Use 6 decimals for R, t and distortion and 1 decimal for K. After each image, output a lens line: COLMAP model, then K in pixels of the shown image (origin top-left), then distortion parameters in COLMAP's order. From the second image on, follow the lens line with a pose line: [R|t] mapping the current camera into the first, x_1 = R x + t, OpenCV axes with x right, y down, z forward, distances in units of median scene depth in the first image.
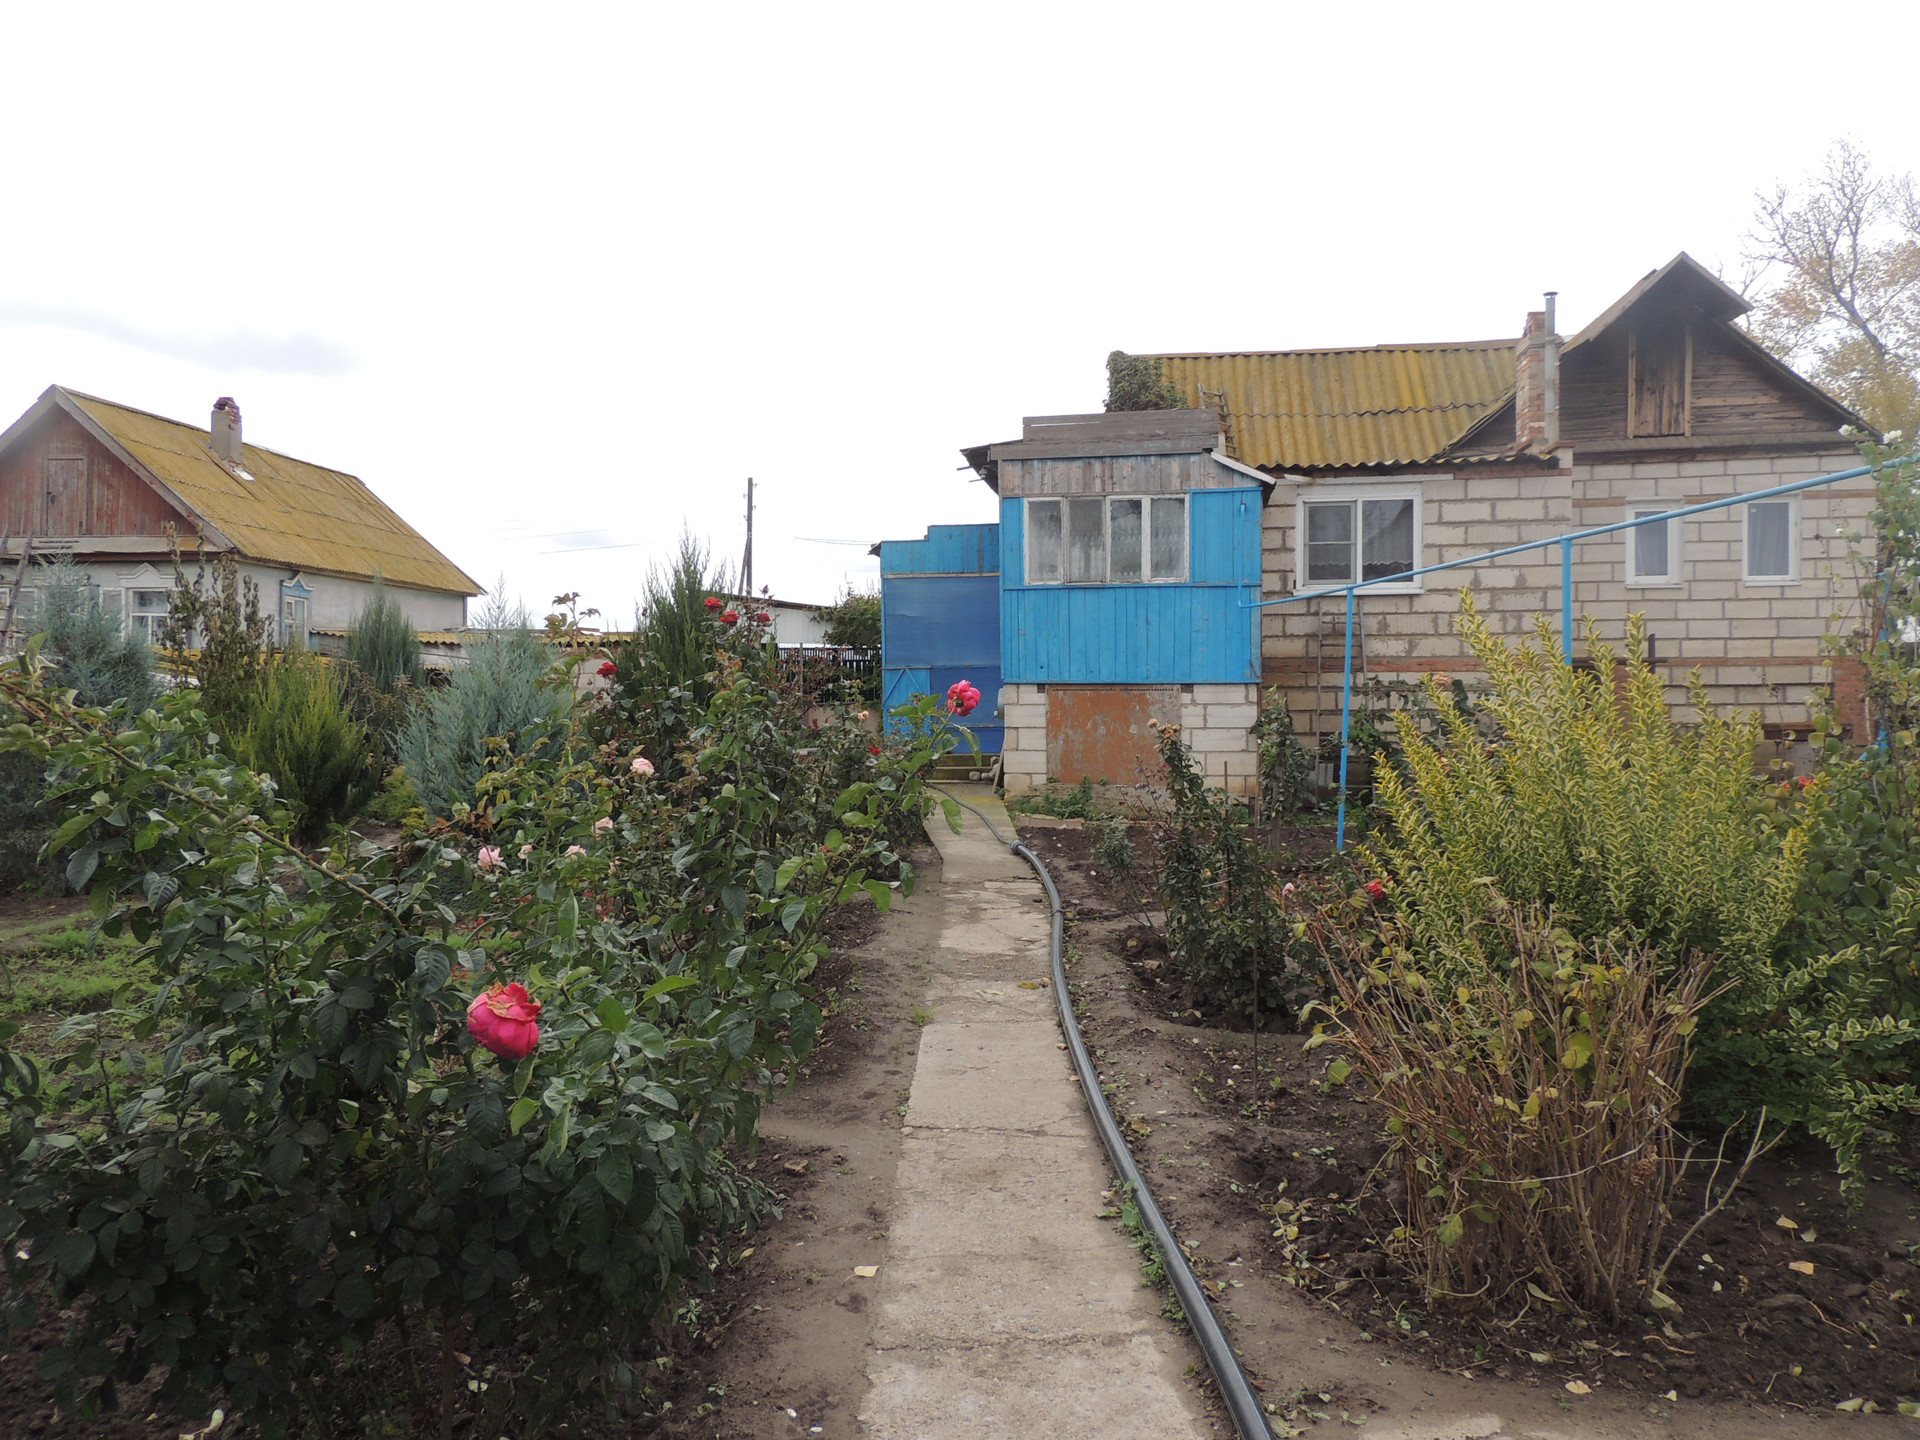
lens RADIAL K [[1354.2, 0, 958.3], [0, 1354.2, 726.6], [0, 0, 1]] dist [-0.022341, -0.000378]
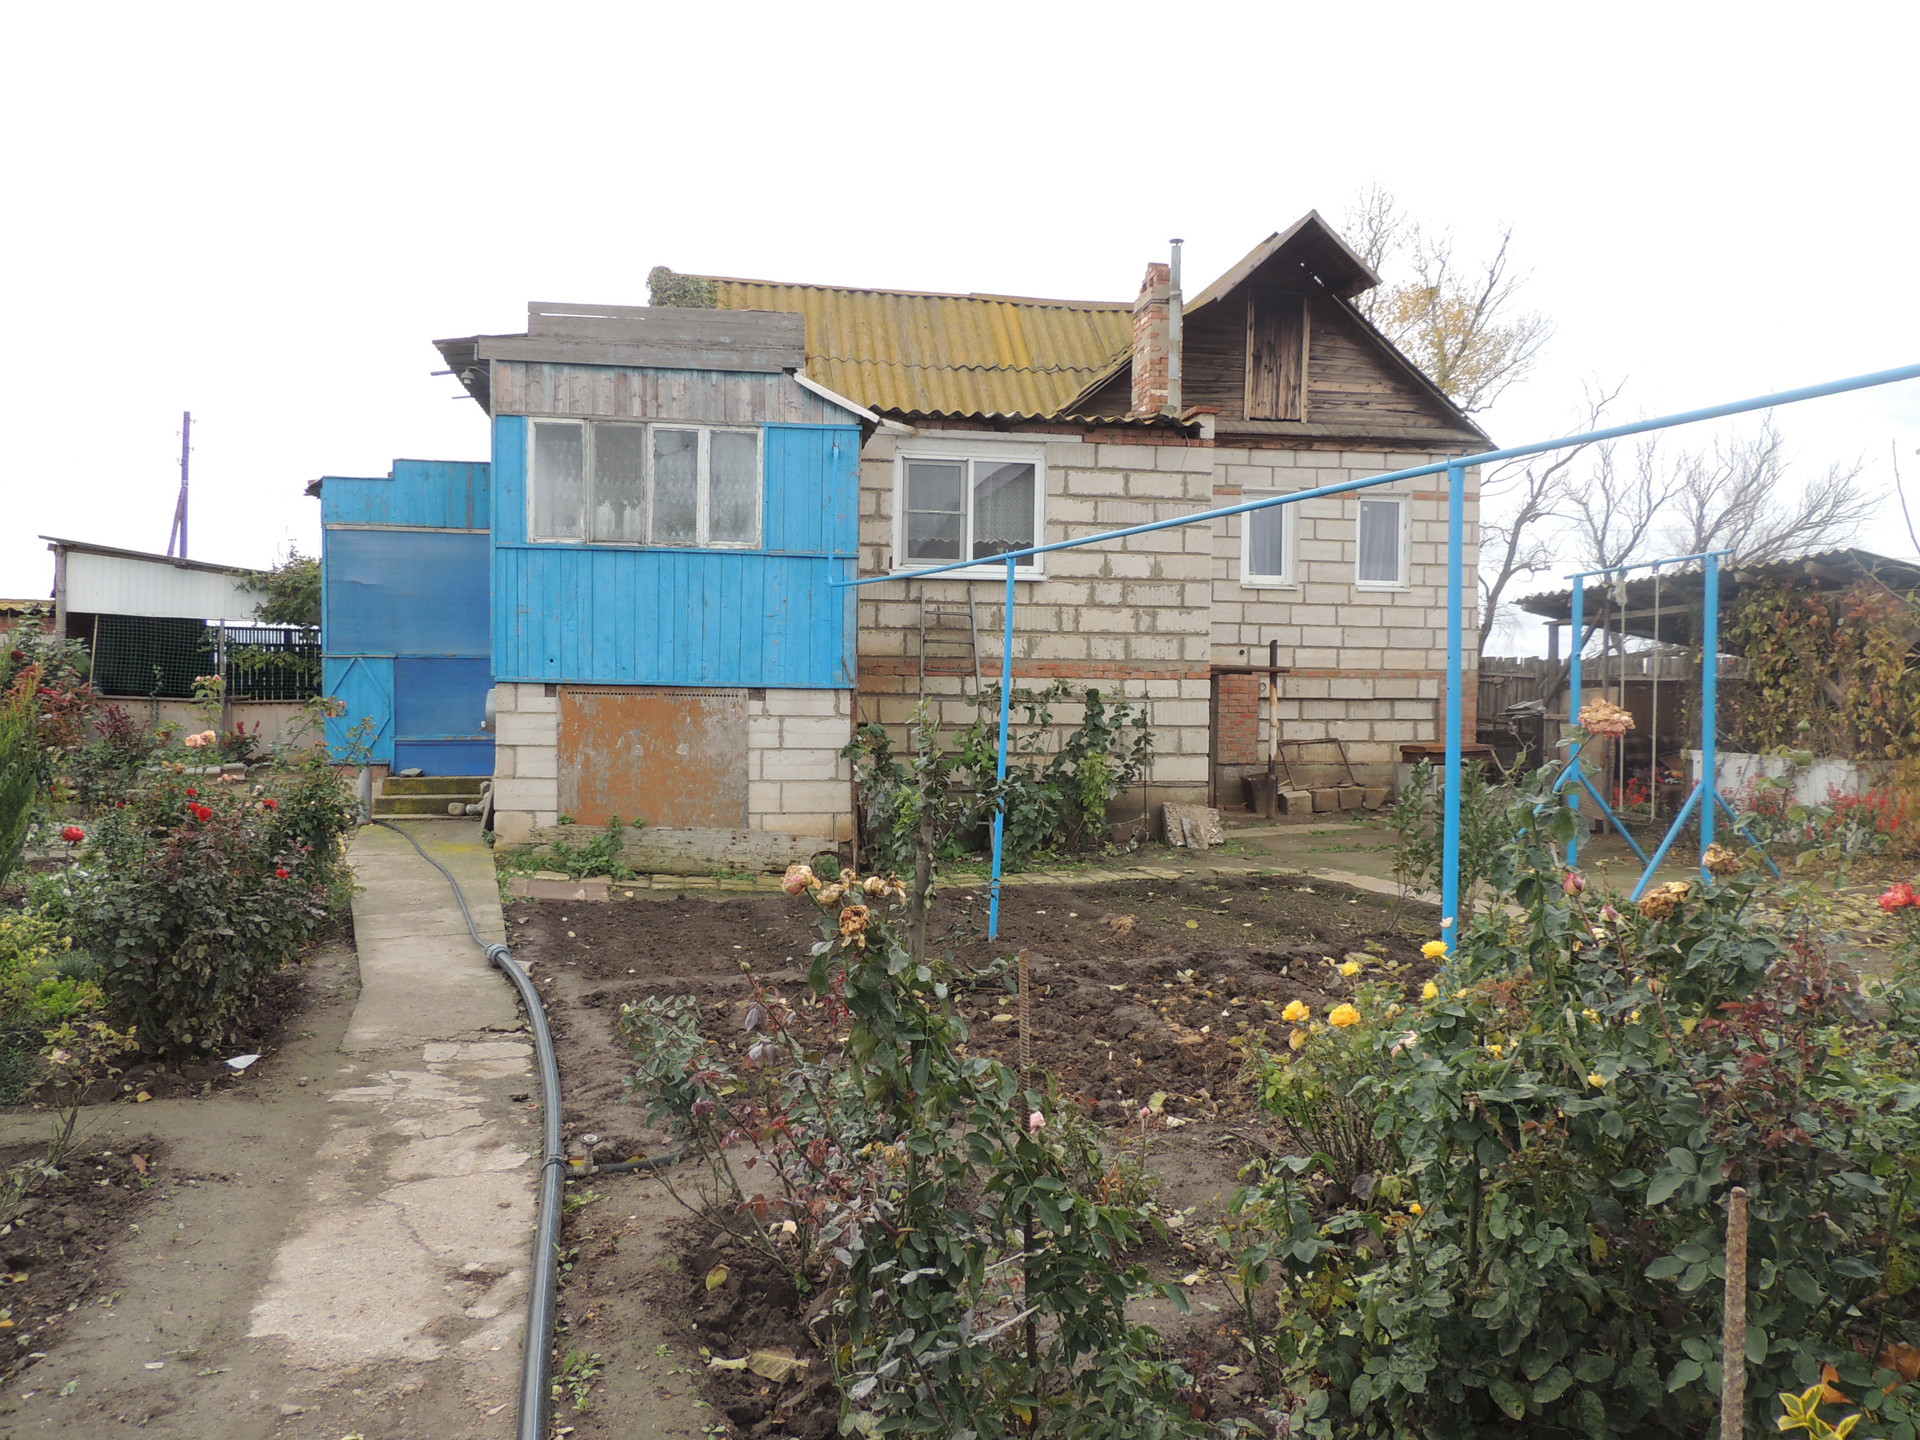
lens RADIAL K [[1354.2, 0, 958.3], [0, 1354.2, 726.6], [0, 0, 1]] dist [-0.022341, -0.000378]
pose [[0.941934, 0.009431, 0.335665, 0.024035], [-0.010384, 0.999946, 0.001045, -0.011662], [-0.335636, -0.004470, 0.941981, 0.254060]]
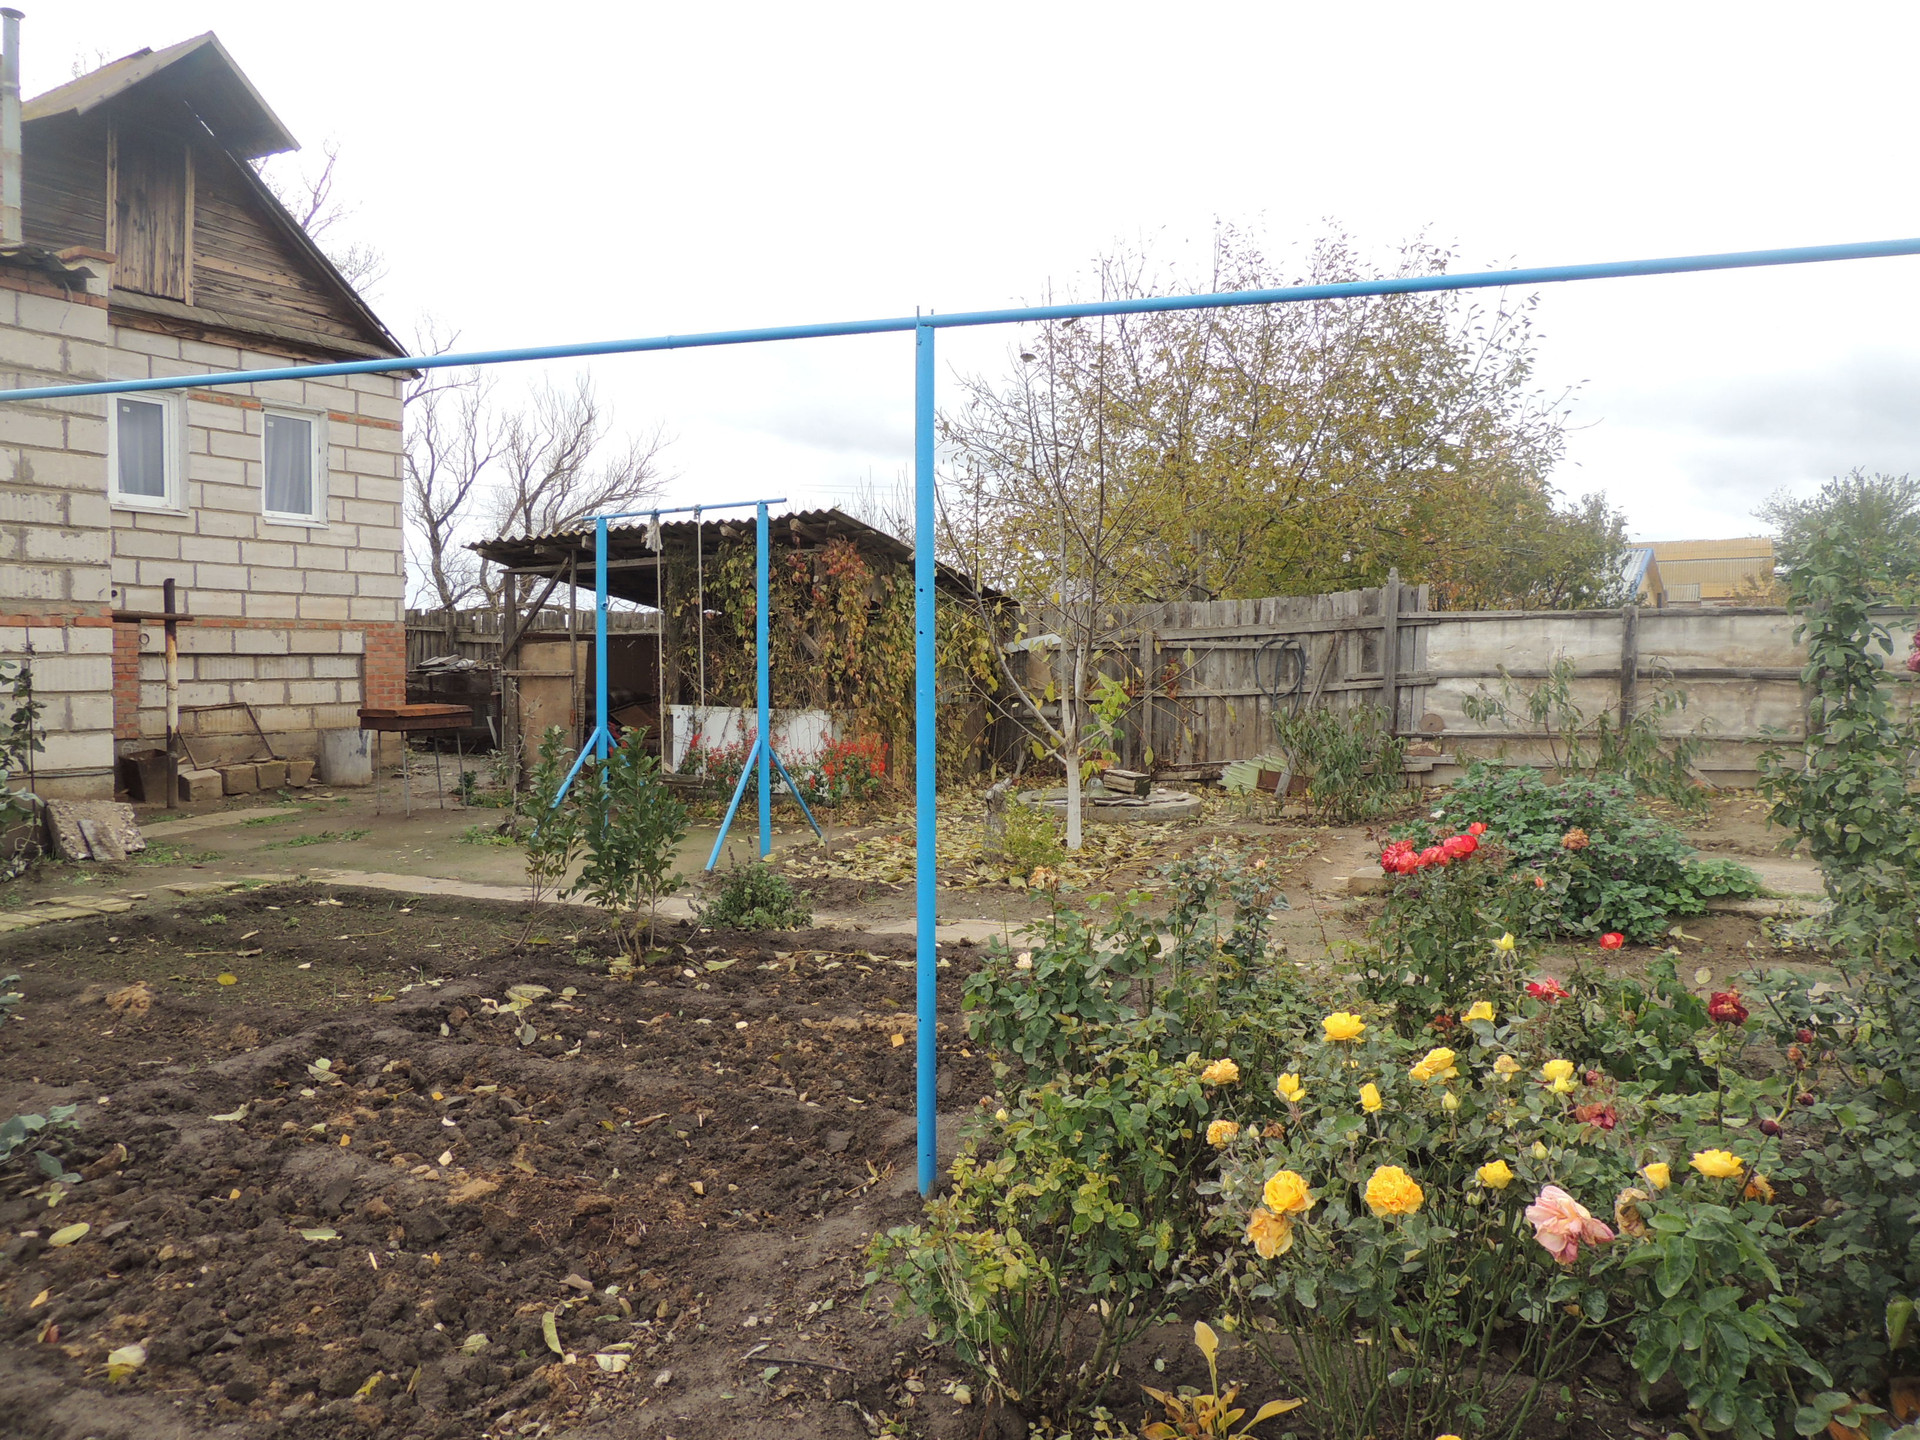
lens RADIAL K [[1354.2, 0, 958.3], [0, 1354.2, 726.6], [0, 0, 1]] dist [-0.022341, -0.000378]
pose [[0.367536, -0.034091, 0.929384, 0.025883], [0.009873, 0.999415, 0.032756, -0.012904], [-0.929957, -0.002863, 0.367657, 0.409136]]
